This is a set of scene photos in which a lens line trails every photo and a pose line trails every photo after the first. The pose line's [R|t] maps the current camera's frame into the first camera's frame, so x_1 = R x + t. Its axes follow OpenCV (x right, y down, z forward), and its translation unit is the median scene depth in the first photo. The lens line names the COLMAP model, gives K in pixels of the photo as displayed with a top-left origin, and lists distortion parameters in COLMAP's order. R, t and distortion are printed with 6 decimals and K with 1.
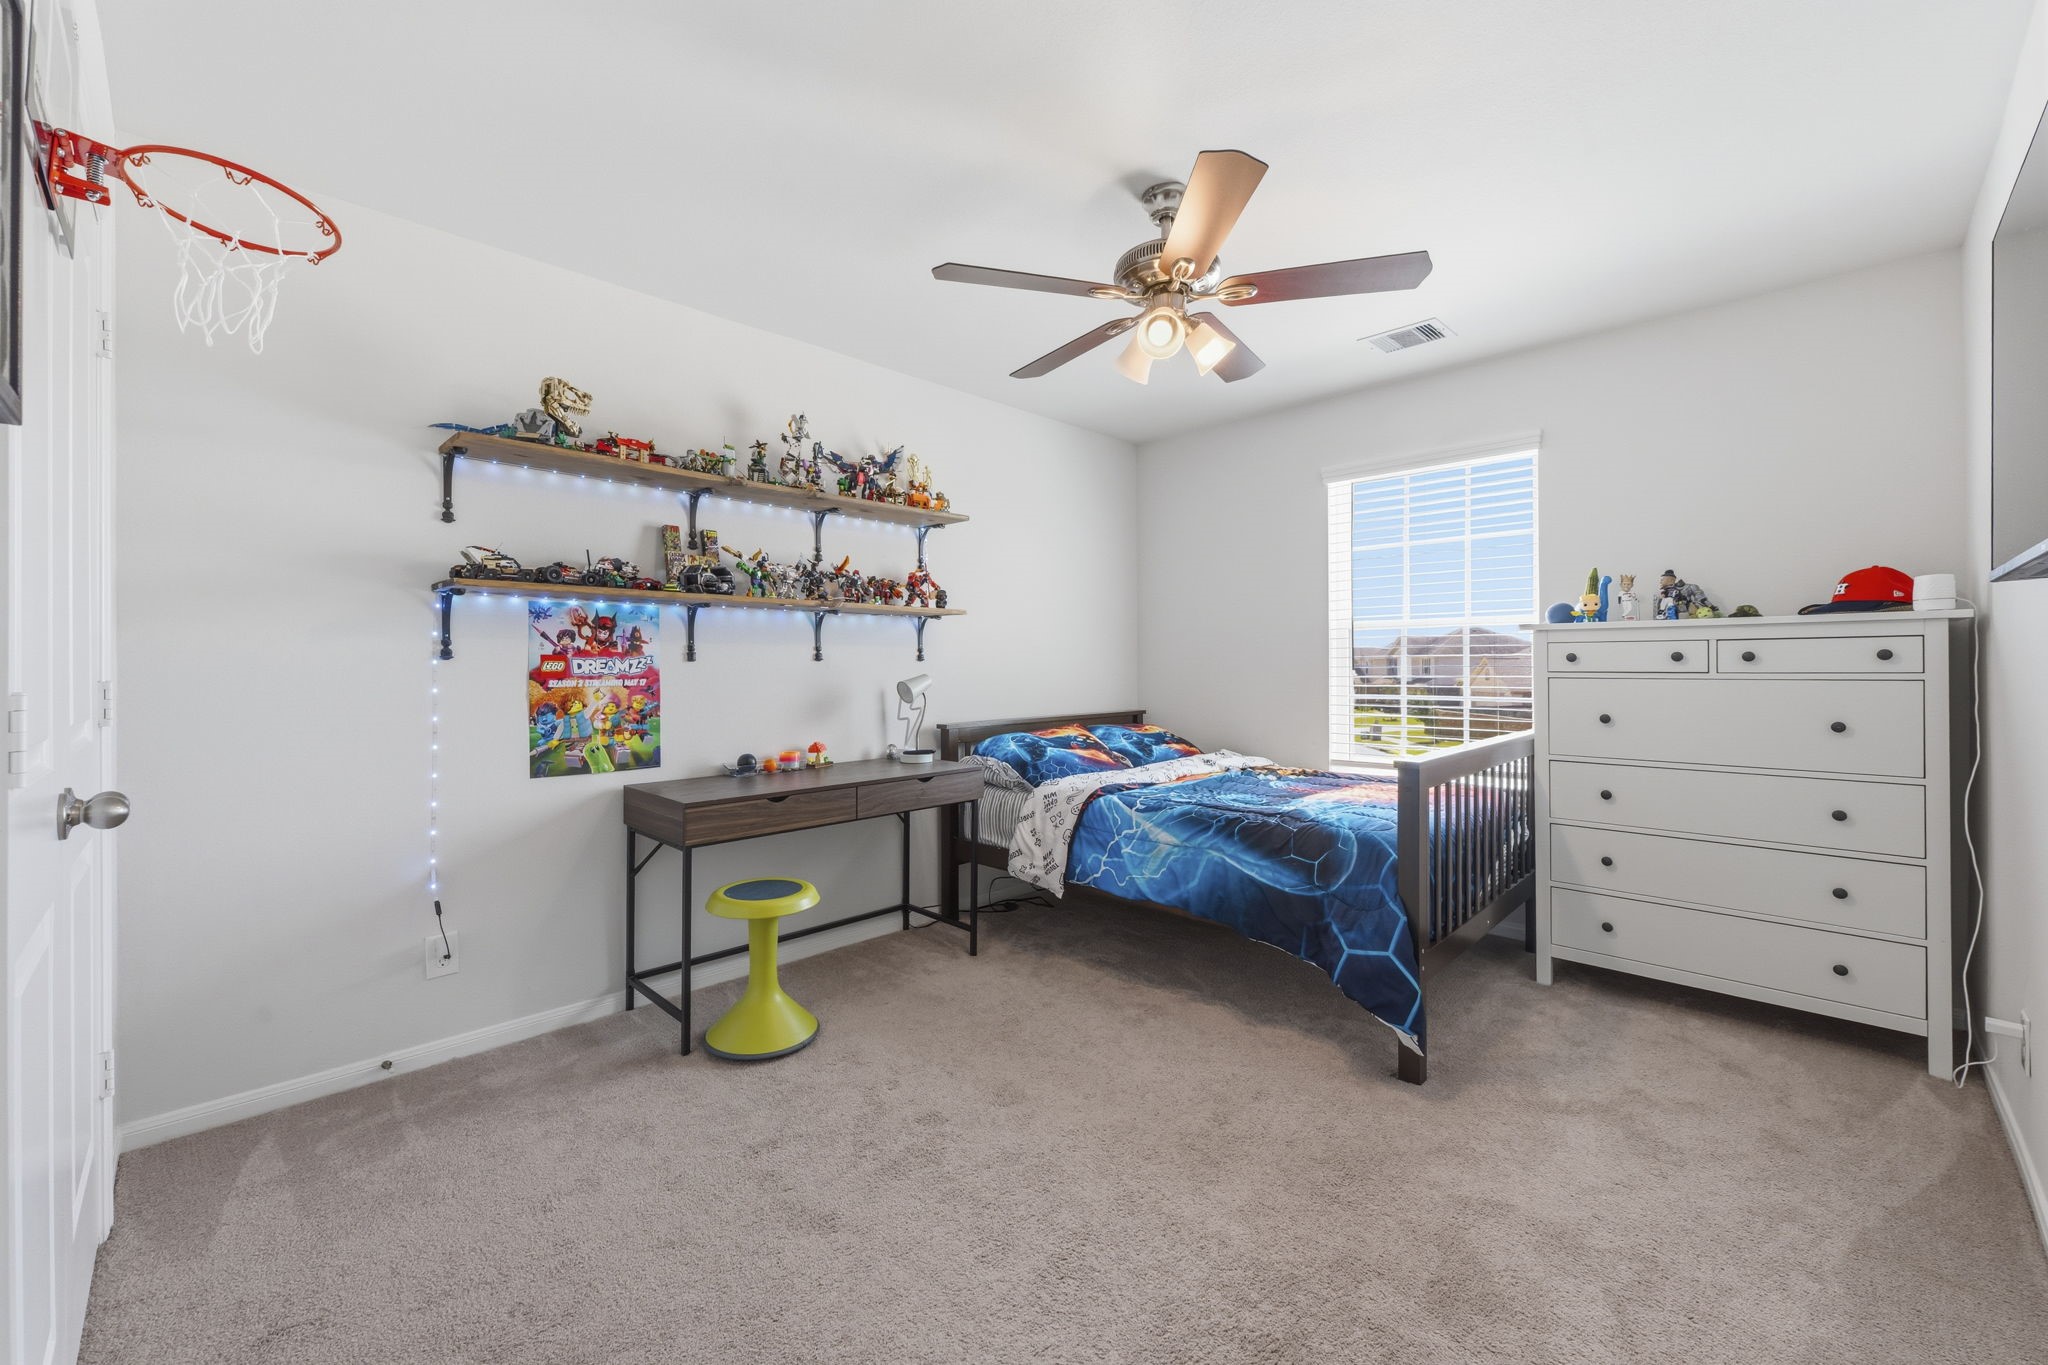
lens RADIAL K [[820.3, 0, 1022.4], [0, 820.3, 662.2], [0, 0, 1]] dist [-0.001948, -0.000102]
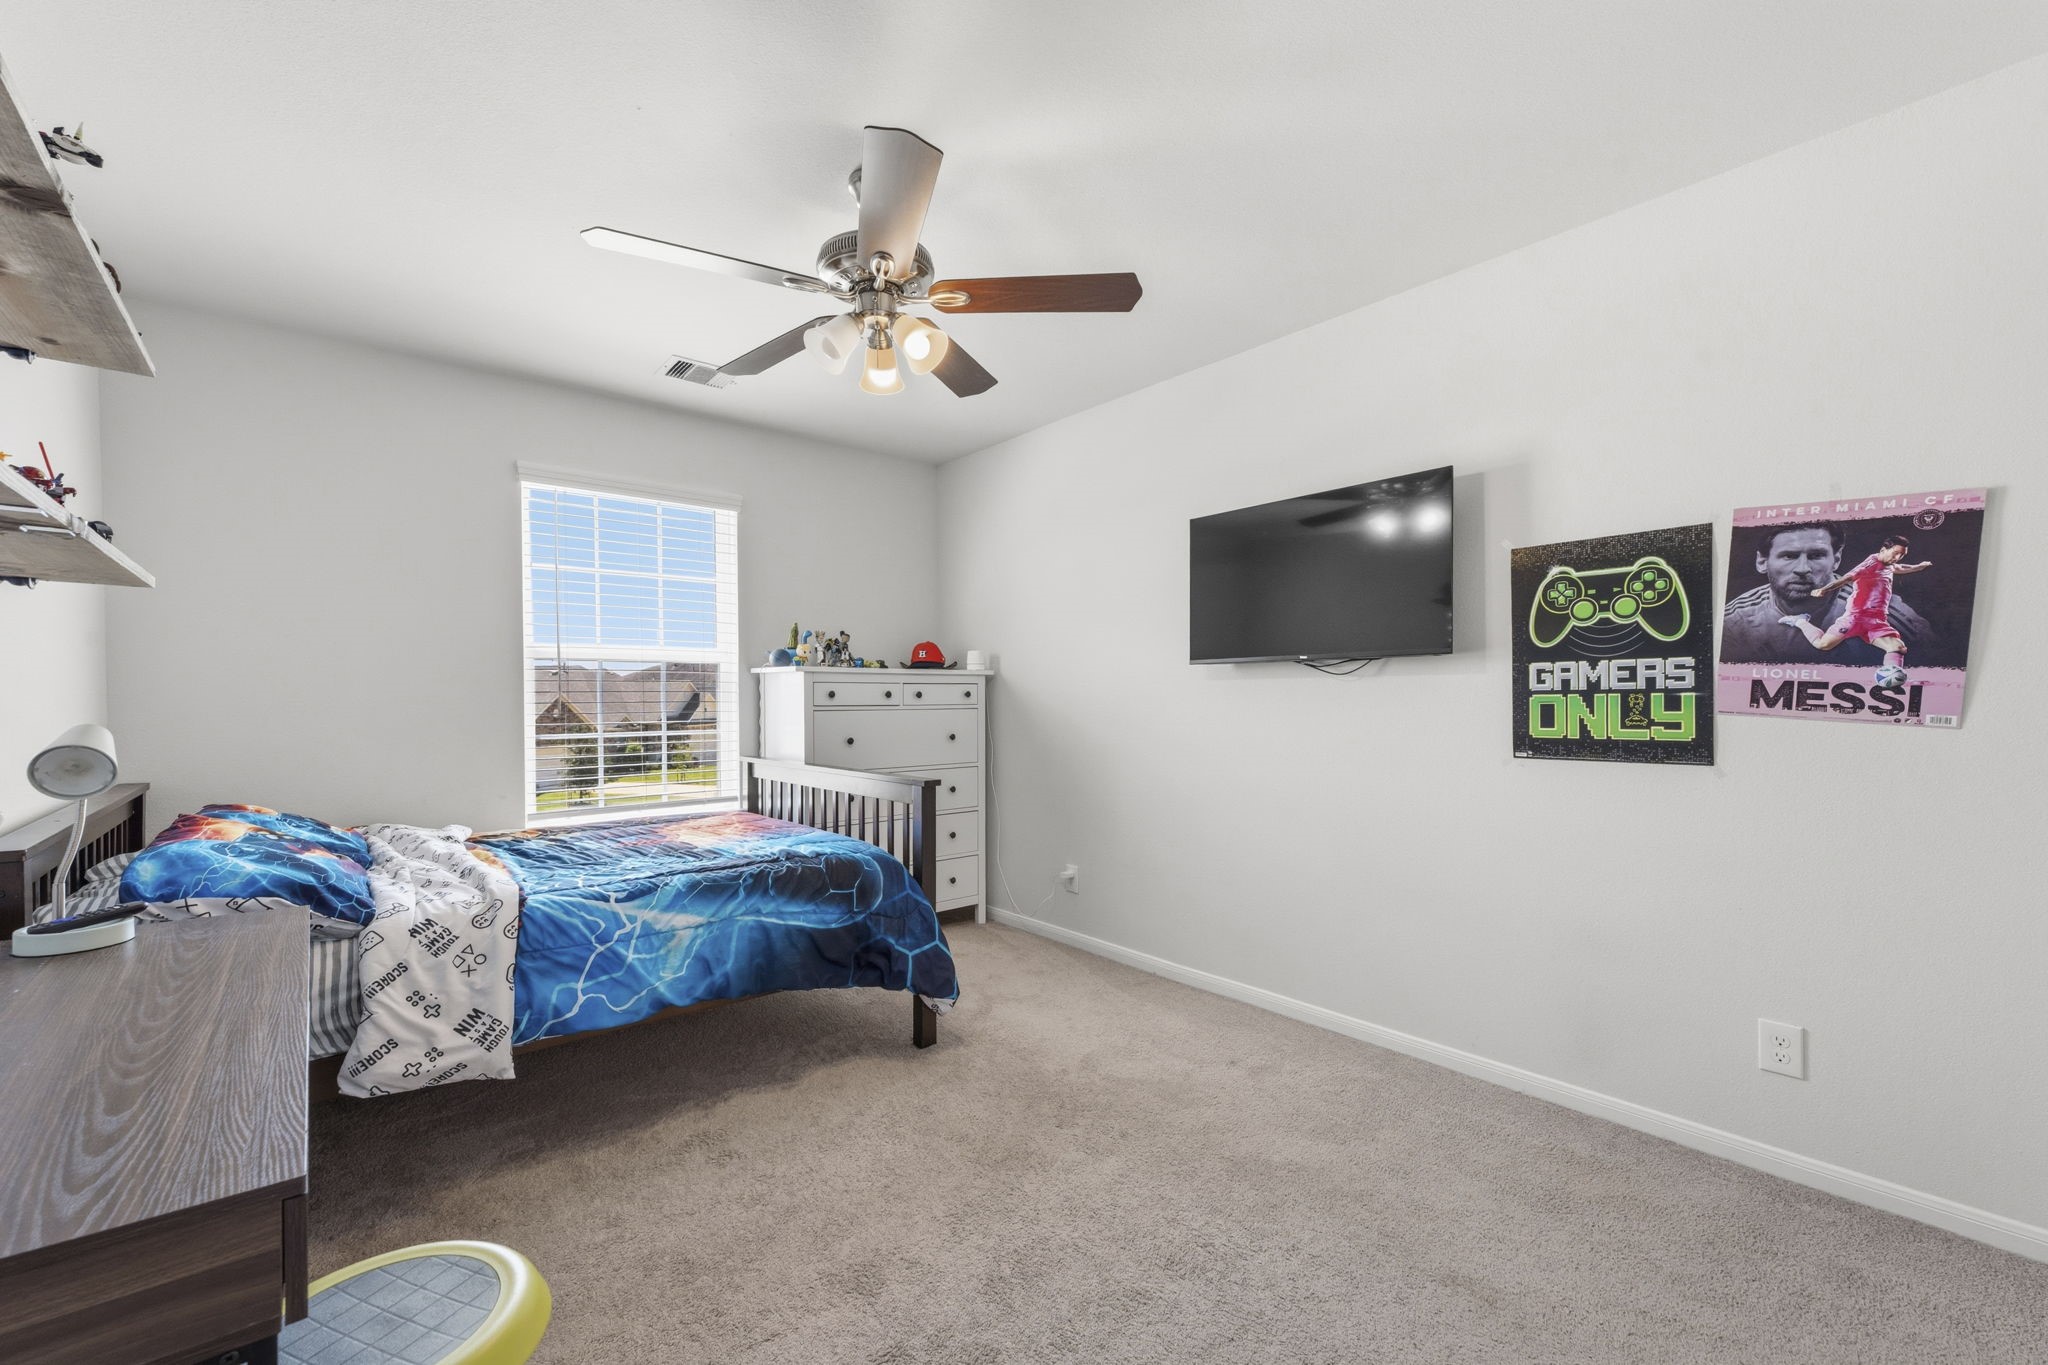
lens RADIAL K [[819.8, 0, 1028.6], [0, 819.8, 692.7], [0, 0, 1]] dist [-0.000795, -0.000005]
pose [[0.087143, 0.007623, 0.996167, -0.597320], [-0.003205, 0.999968, -0.007372, 0.000177], [-0.996191, -0.002550, 0.087164, 0.618968]]
